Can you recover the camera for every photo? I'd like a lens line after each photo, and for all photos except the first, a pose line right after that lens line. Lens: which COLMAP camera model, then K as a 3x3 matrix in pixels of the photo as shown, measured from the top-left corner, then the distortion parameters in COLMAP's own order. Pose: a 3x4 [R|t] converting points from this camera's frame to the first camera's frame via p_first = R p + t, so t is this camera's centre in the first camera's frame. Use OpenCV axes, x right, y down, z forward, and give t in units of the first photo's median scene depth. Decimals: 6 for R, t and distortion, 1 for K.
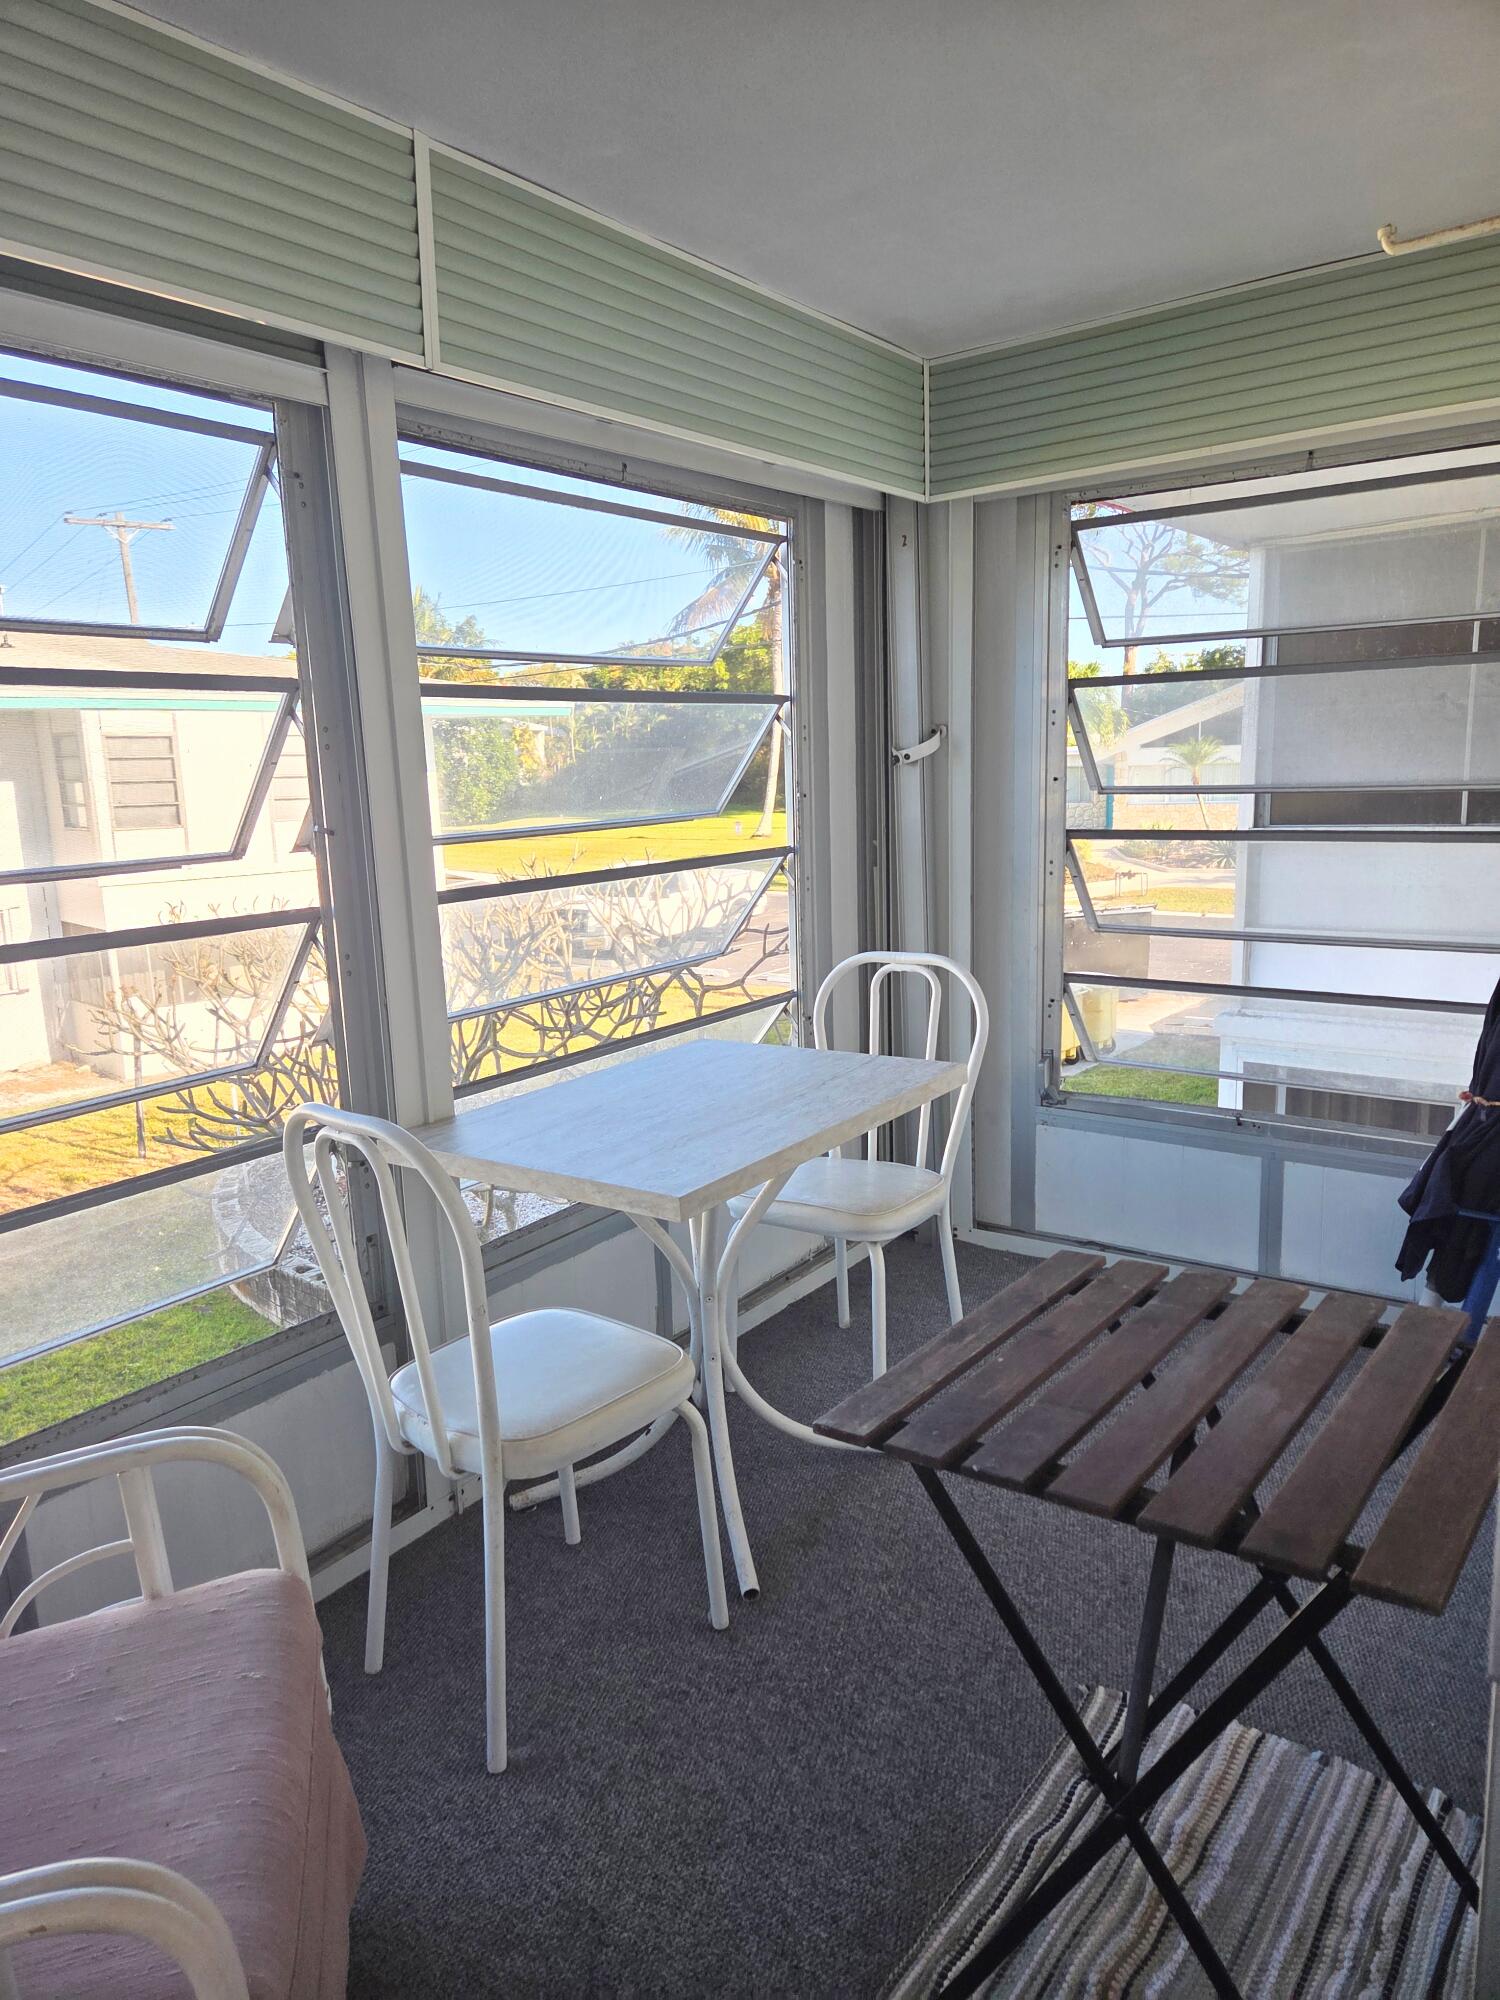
lens RADIAL K [[1356.1, 0, 766.0], [0, 1356.1, 991.8], [0, 0, 1]] dist [0.067063, -0.040518]
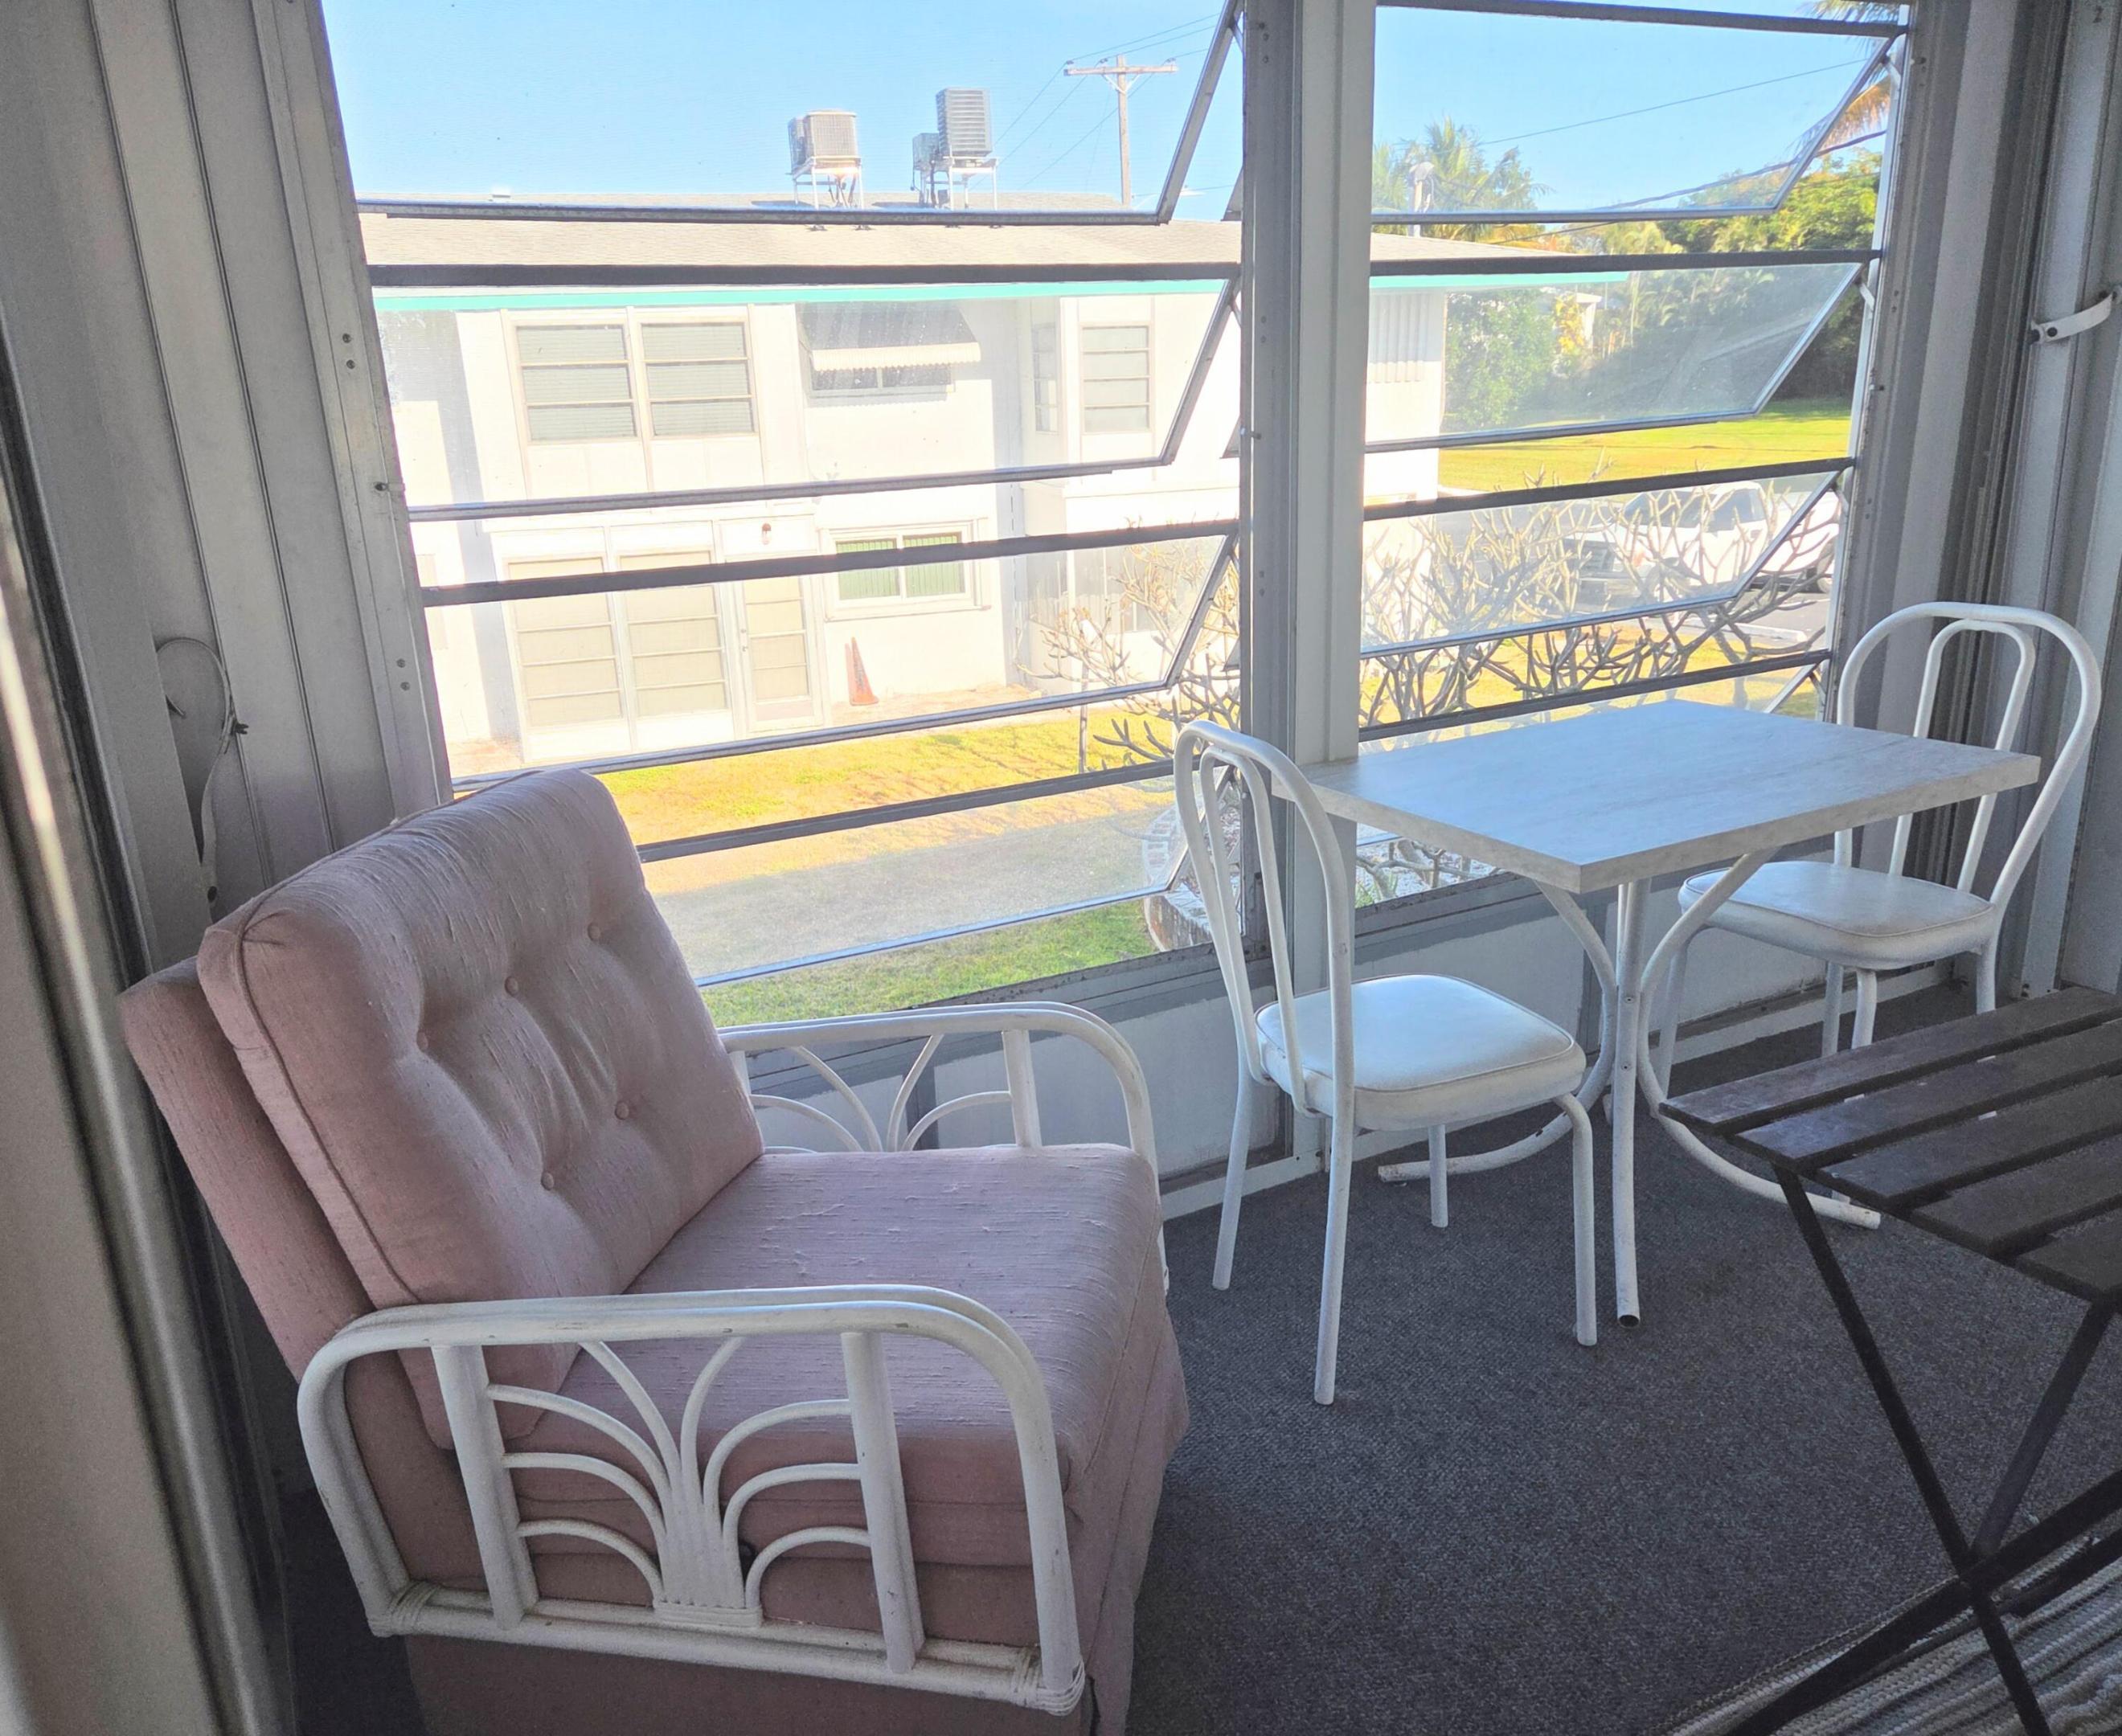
lens RADIAL K [[1614.9, 0, 1013.9], [0, 1614.9, 875.9], [0, 0, 1]] dist [0.074848, -0.054239]
pose [[0.885808, 0.134183, -0.444229, 0.062188], [-0.068496, 0.984603, 0.160824, 0.010345], [0.458969, -0.112031, 0.881361, -0.078209]]
